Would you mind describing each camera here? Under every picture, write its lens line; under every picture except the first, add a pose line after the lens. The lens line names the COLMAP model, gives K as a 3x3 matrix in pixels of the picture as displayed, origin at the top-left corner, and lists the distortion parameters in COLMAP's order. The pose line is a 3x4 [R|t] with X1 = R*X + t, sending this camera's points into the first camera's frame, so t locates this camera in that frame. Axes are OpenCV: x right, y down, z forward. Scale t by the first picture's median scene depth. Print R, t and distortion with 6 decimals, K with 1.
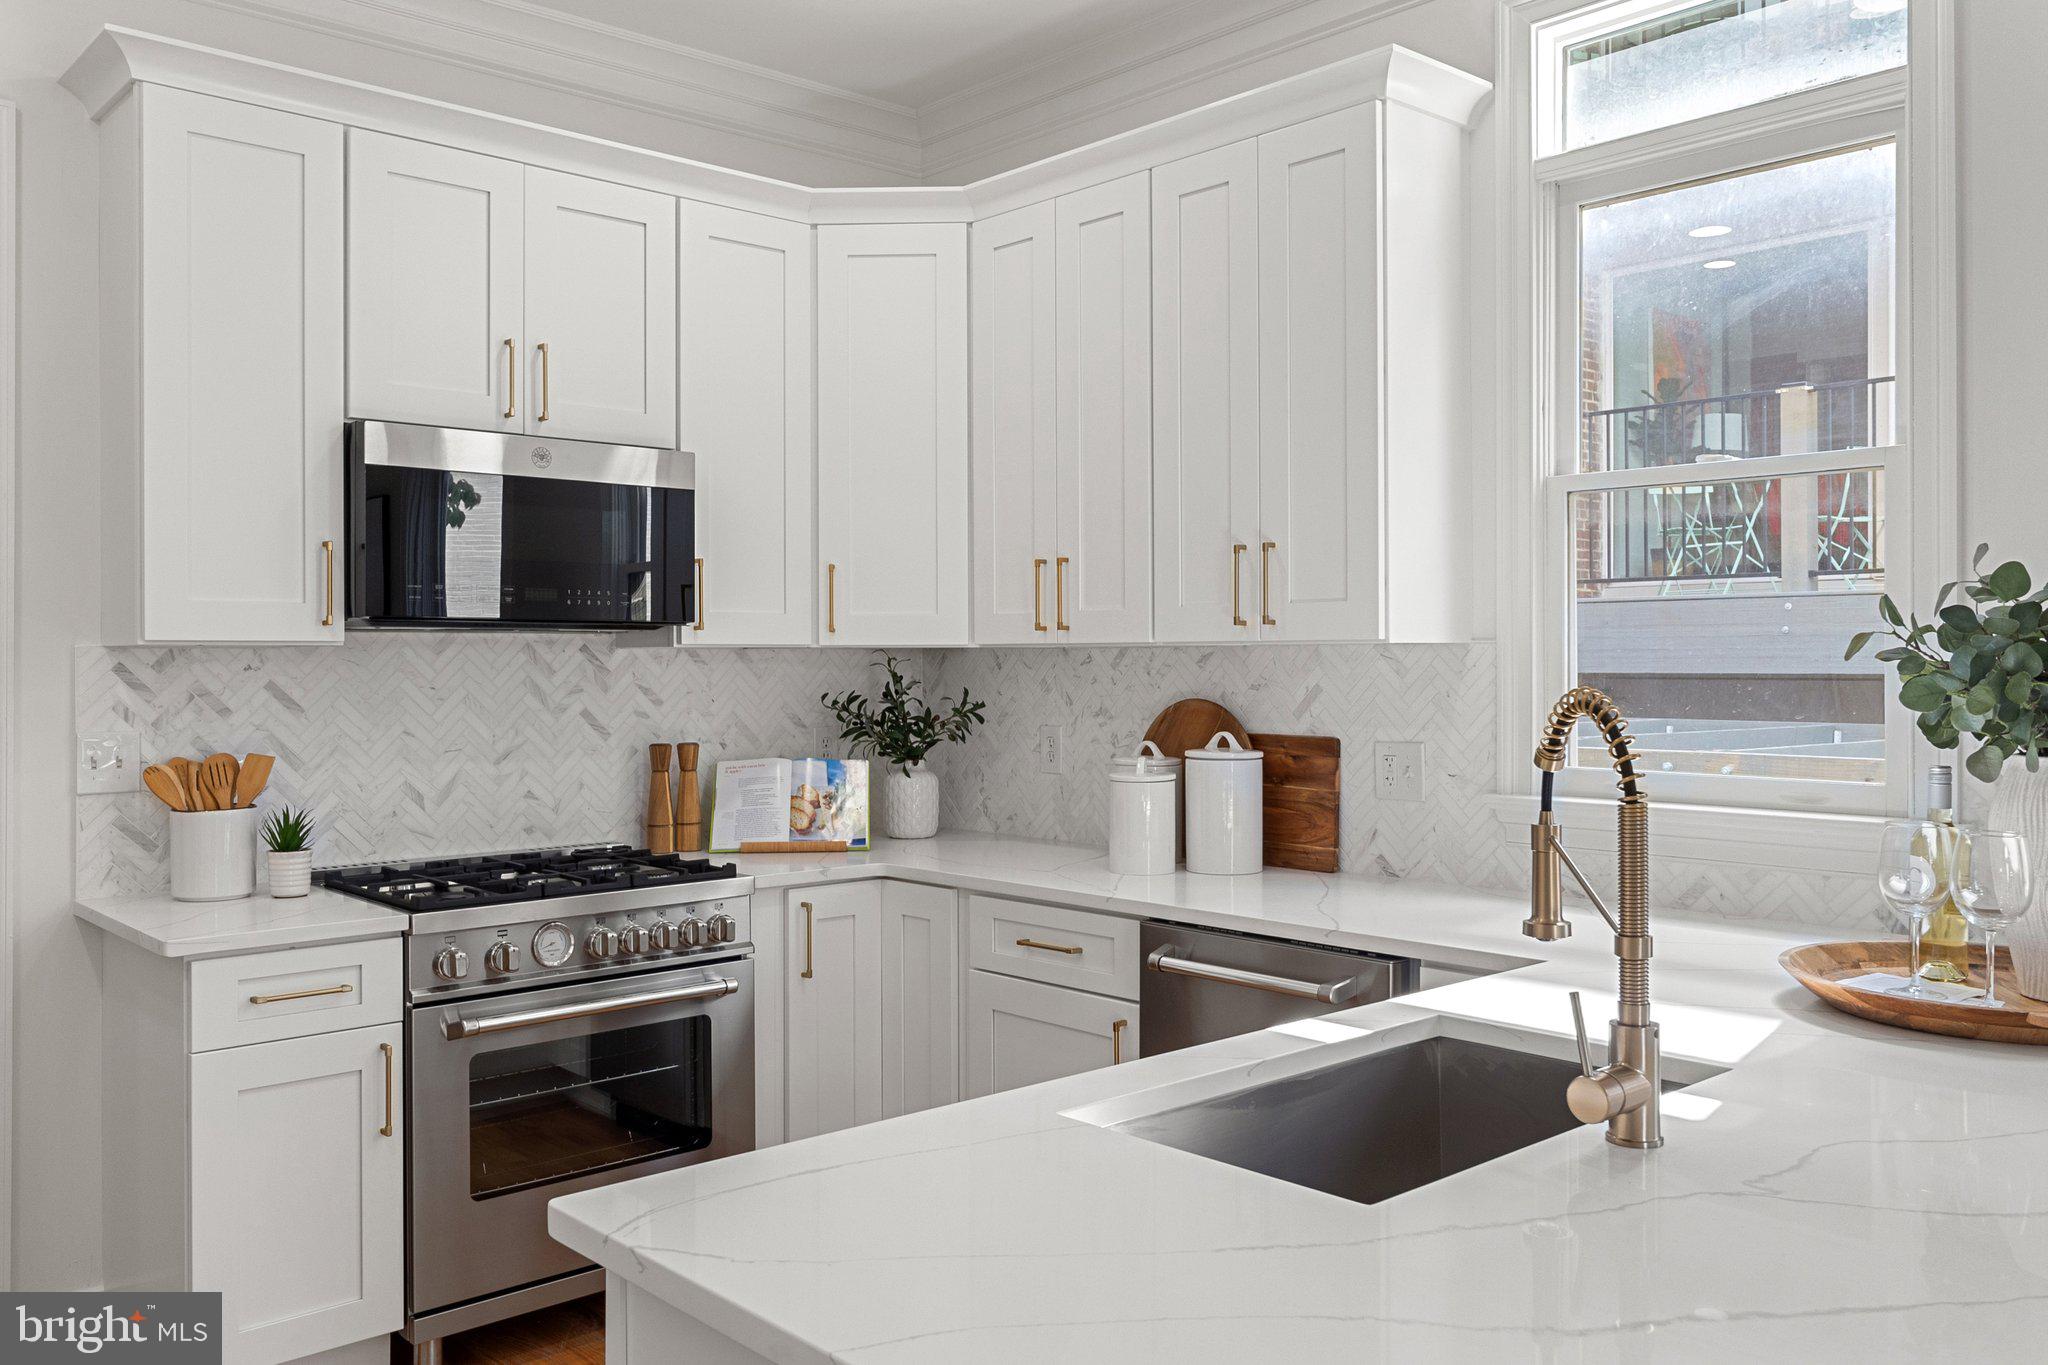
lens RADIAL K [[1623.2, 0, 1024.3], [0, 1623.2, 663.4], [0, 0, 1]] dist [0.002069, 0.001809]
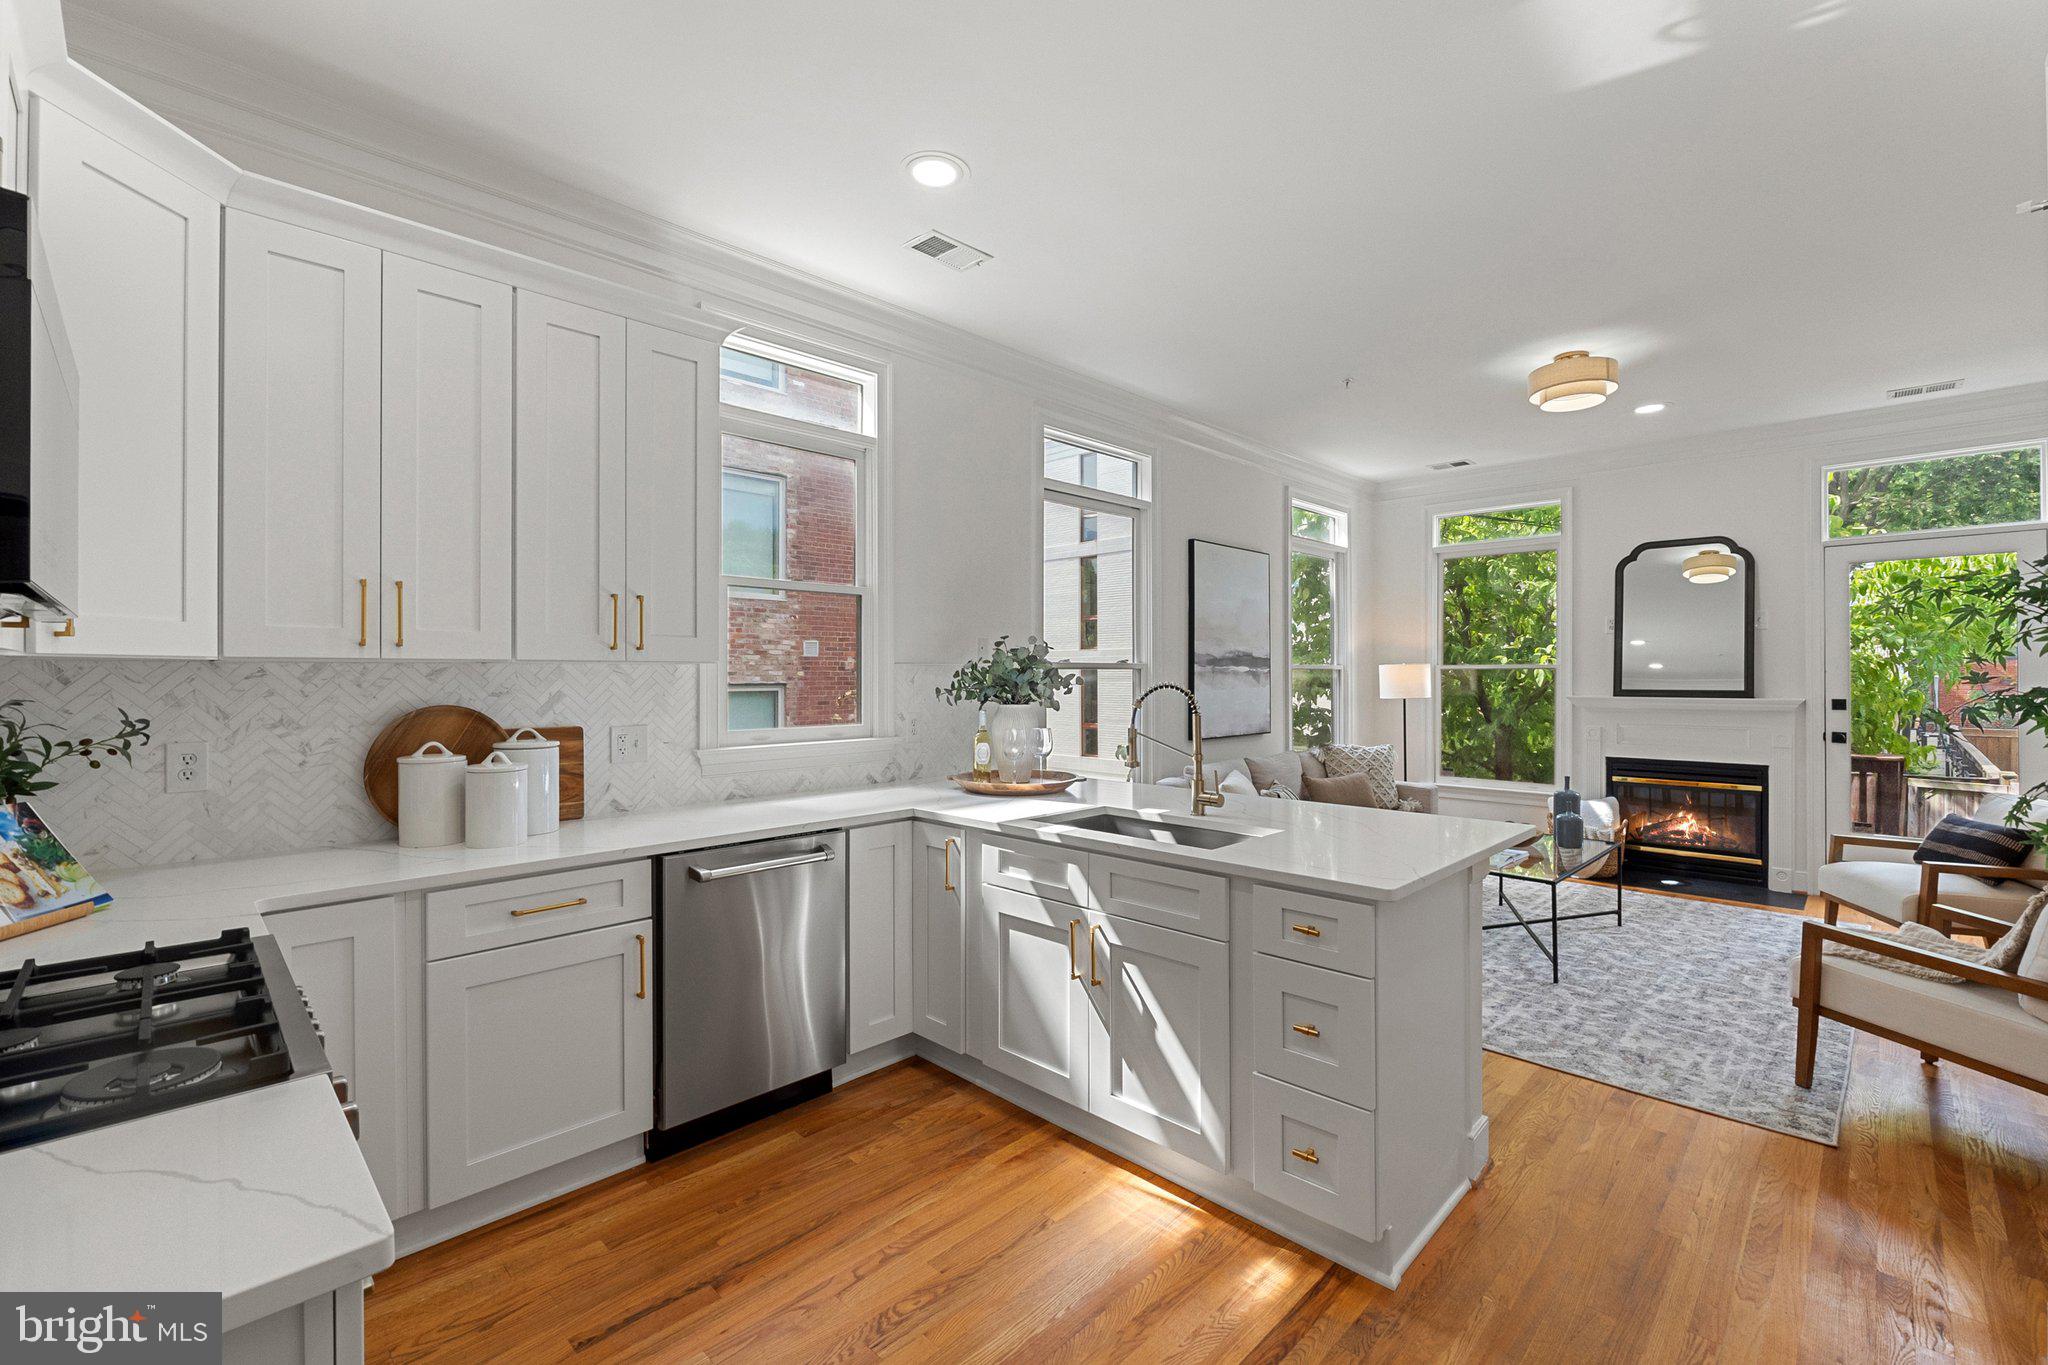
lens RADIAL K [[869.6, 0, 1030.1], [0, 869.6, 673.4], [0, 0, 1]] dist [-0.004597, -0.000443]
pose [[-0.051396, 0.004089, 0.998670, -0.584859], [0.003384, 0.999987, -0.003920, 0.001579], [-0.998673, 0.003178, -0.051409, 0.596123]]
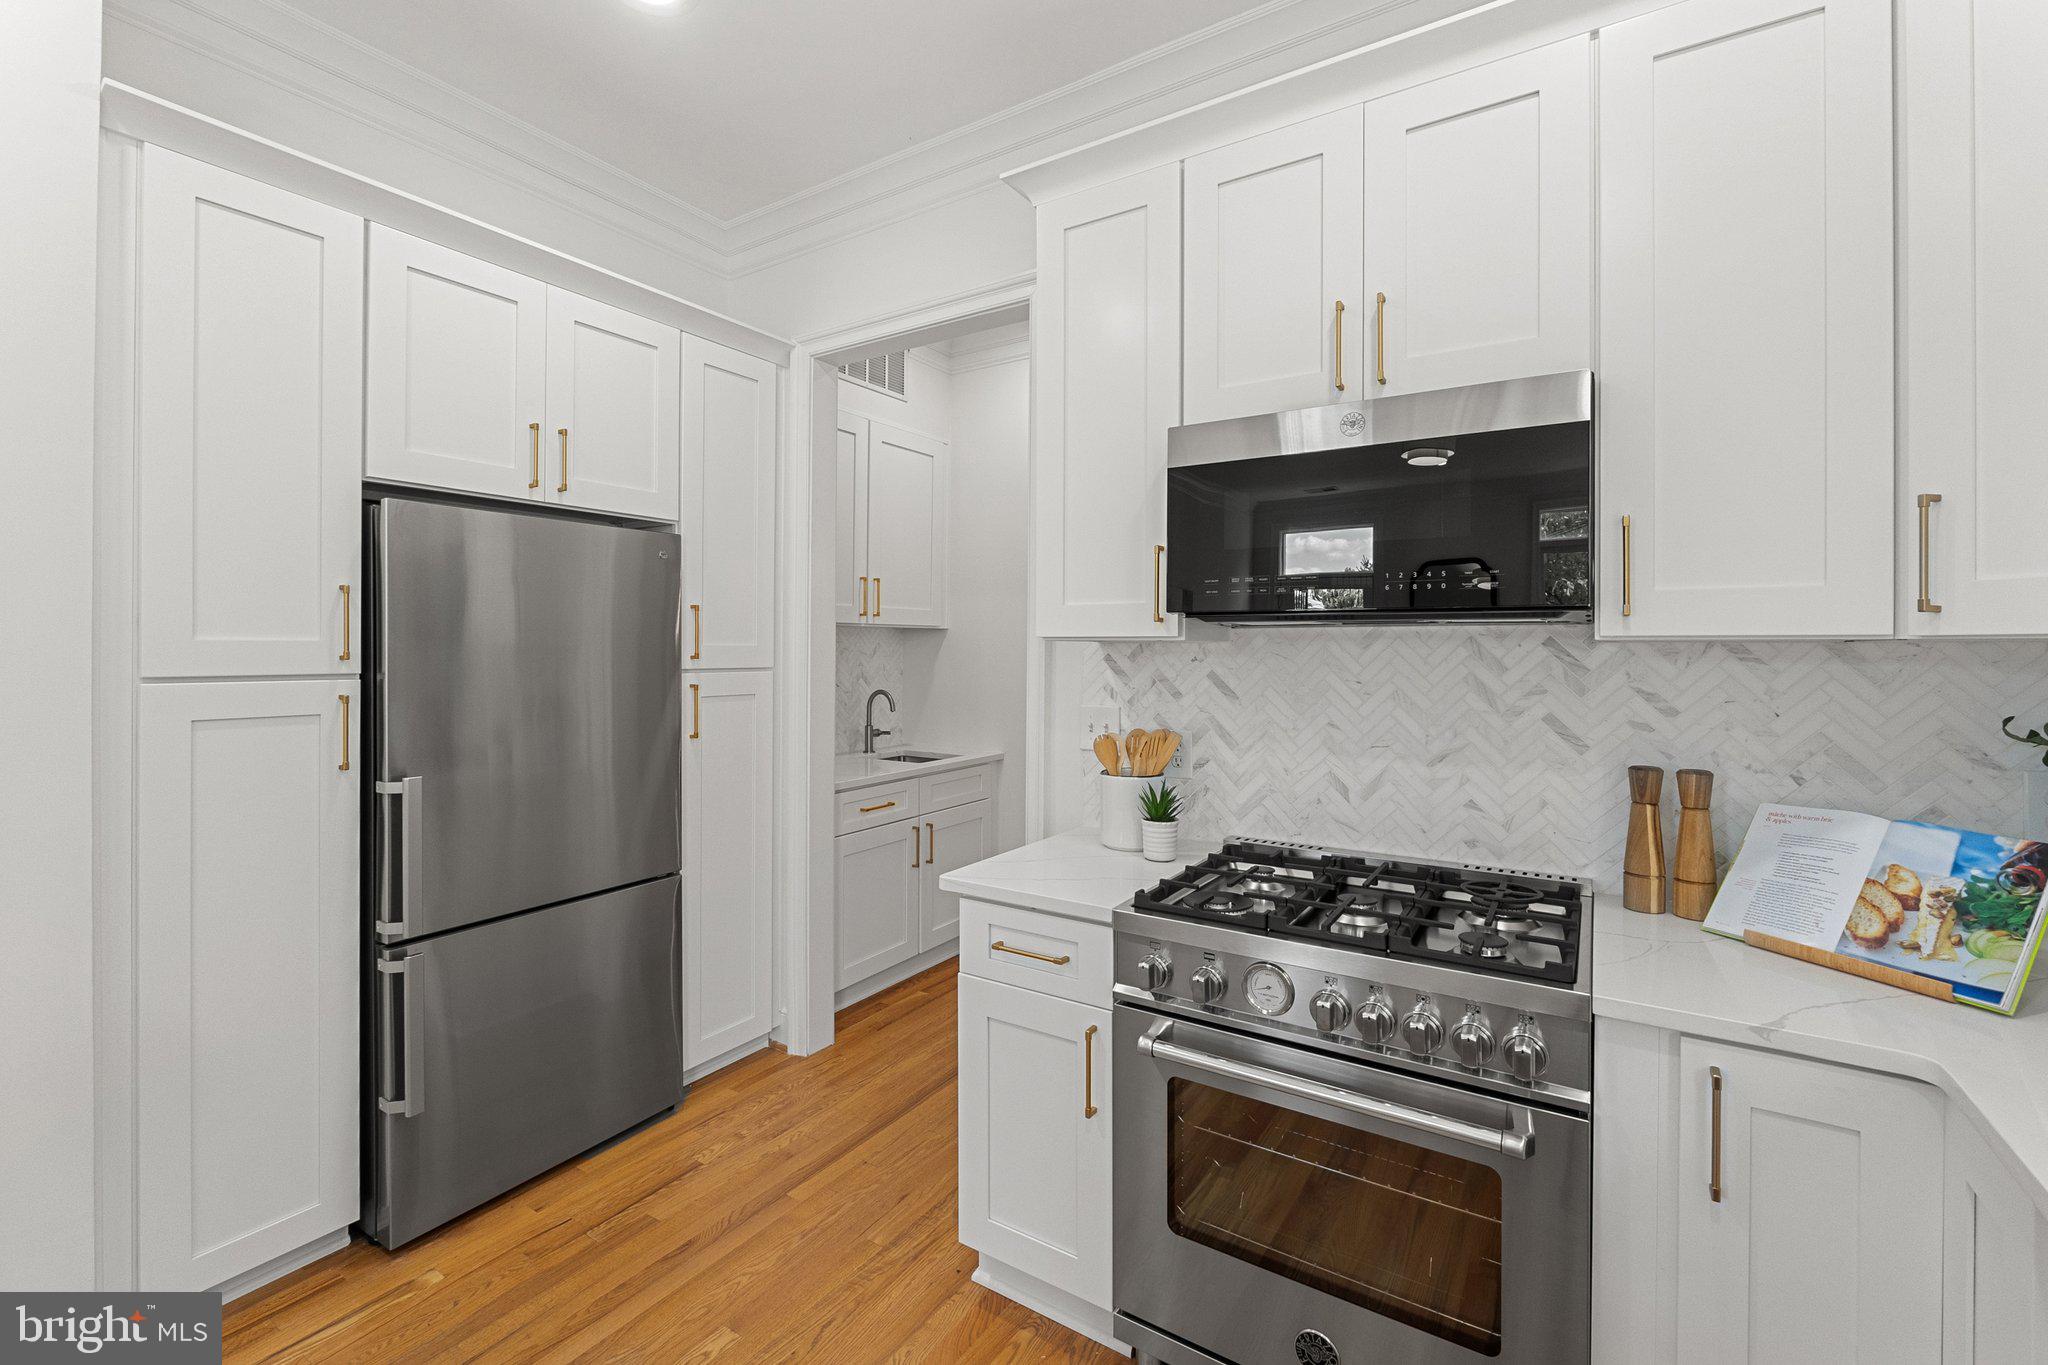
lens RADIAL K [[874.8, 0, 1026.8], [0, 874.8, 648.0], [0, 0, 1]] dist [-0.004605, -0.000586]
pose [[0.253920, 0.003057, -0.967220, 0.104281], [-0.007155, 0.999974, 0.001282, -0.005072], [0.967199, 0.006595, 0.253936, 0.649109]]
